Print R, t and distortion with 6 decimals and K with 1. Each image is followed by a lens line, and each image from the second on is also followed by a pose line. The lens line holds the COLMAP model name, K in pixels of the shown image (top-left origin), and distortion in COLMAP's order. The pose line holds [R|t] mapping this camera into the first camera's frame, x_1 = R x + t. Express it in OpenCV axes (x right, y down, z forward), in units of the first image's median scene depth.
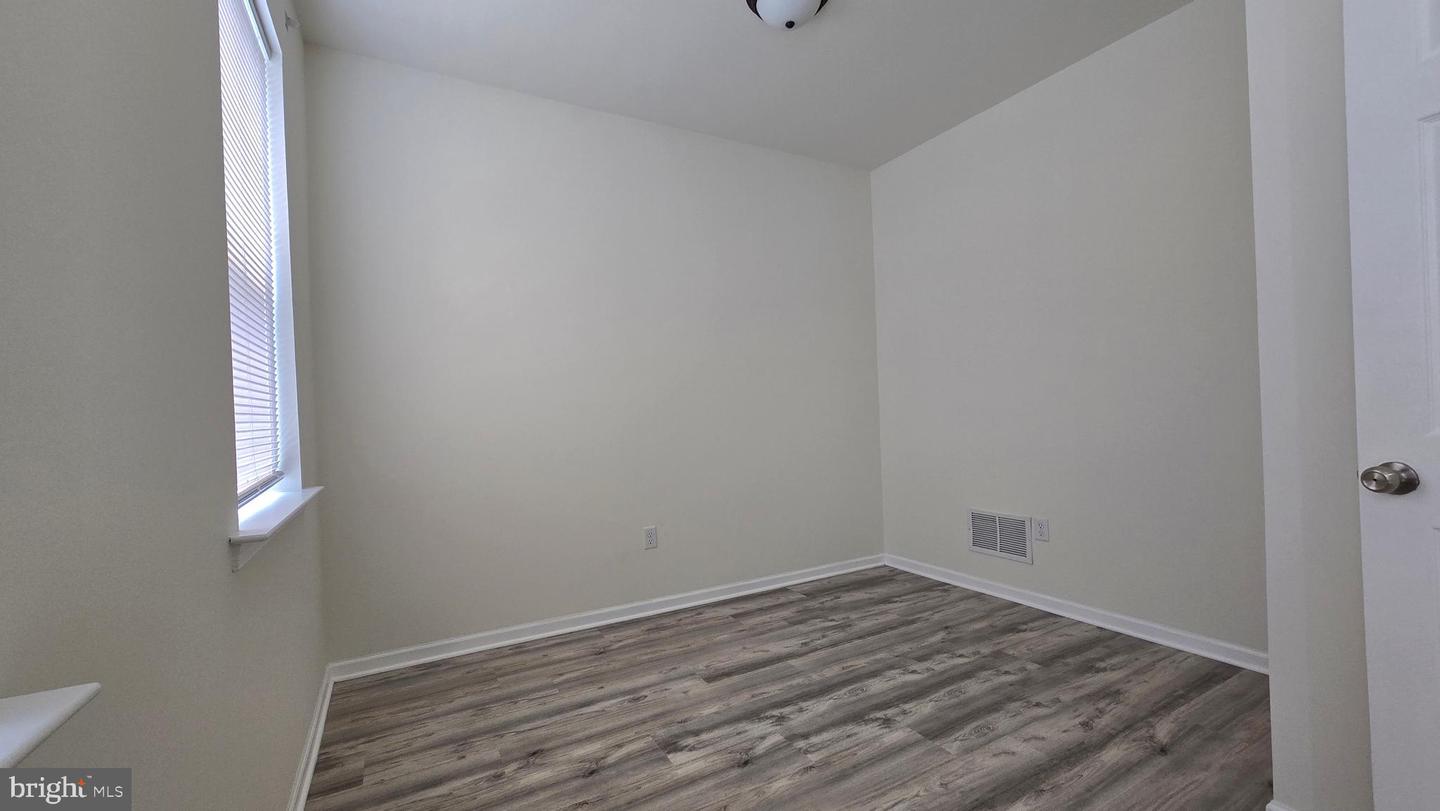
lens RADIAL K [[591.4, 0, 728.3], [0, 591.4, 408.6], [0, 0, 1]] dist [-0.007367, 0.001715]
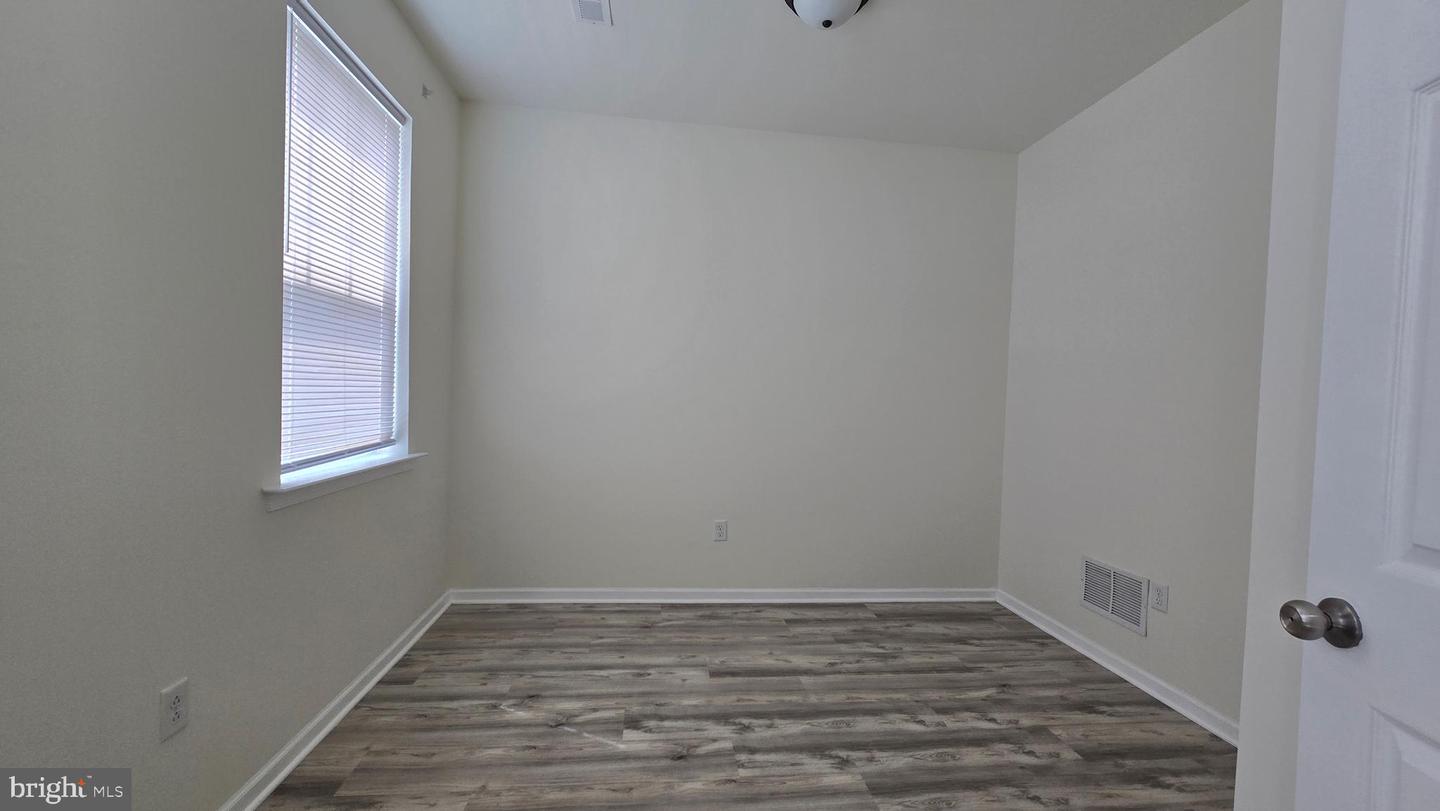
lens RADIAL K [[591.4, 0, 727.0], [0, 591.4, 408.7], [0, 0, 1]] dist [-0.007367, 0.001715]
pose [[0.921077, 0.078680, -0.381349, 0.348126], [-0.068587, 0.996843, 0.040010, -0.053566], [0.383293, -0.010697, 0.923565, 0.046533]]
